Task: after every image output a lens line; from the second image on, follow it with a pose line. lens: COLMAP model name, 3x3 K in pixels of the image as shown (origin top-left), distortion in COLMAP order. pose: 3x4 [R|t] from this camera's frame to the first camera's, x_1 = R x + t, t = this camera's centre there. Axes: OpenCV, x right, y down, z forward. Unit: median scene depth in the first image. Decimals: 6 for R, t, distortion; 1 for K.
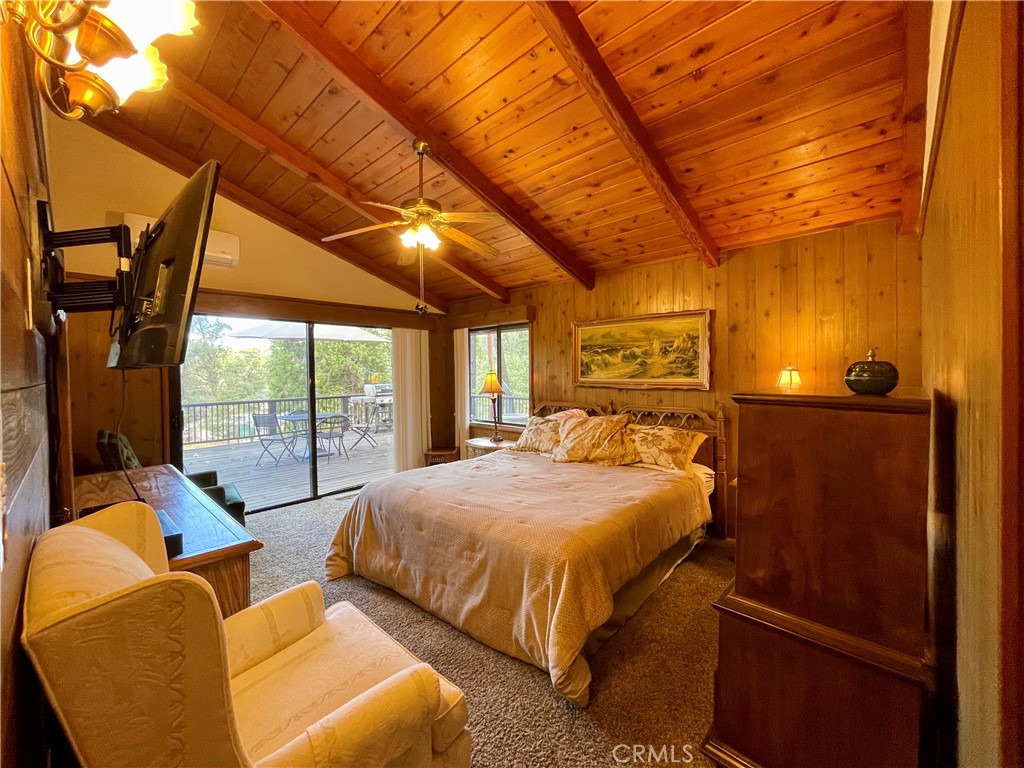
lens RADIAL K [[411.7, 0, 507.4], [0, 411.7, 384.3], [0, 0, 1]] dist [-0.002409, 0.001300]
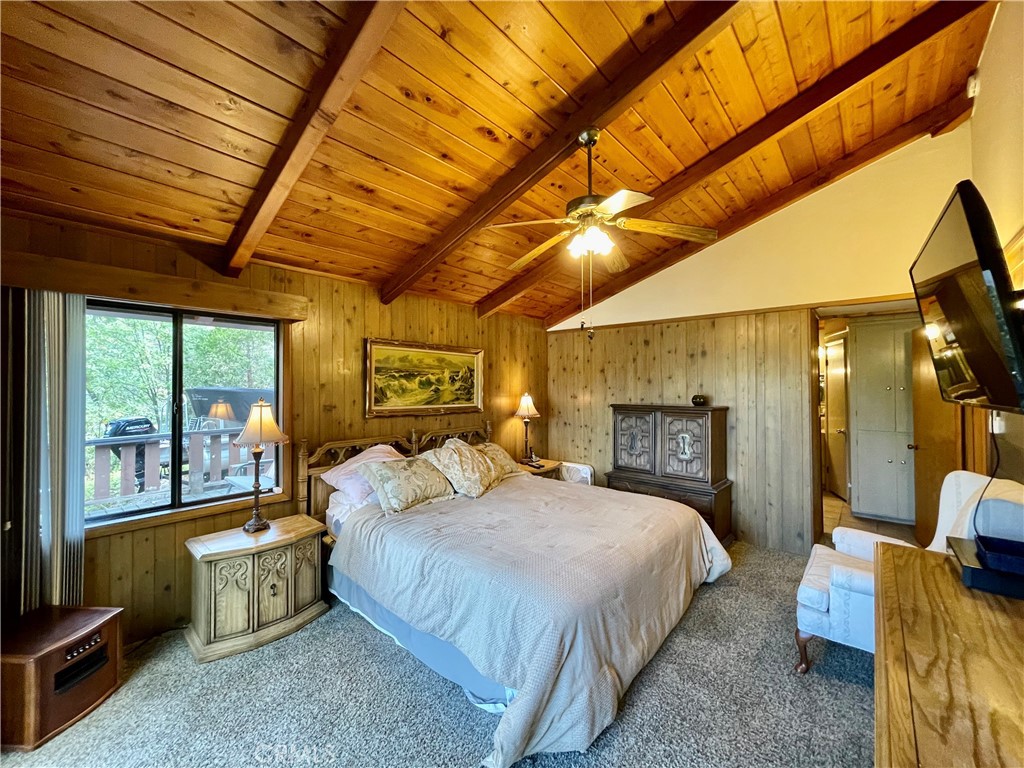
lens RADIAL K [[411.7, 0, 506.8], [0, 411.7, 379.8], [0, 0, 1]] dist [-0.002409, 0.001300]
pose [[-0.028671, 0.027110, 0.999221, -0.700463], [0.028078, 0.999260, -0.026305, -0.042453], [-0.999194, 0.027302, -0.029411, 0.817033]]
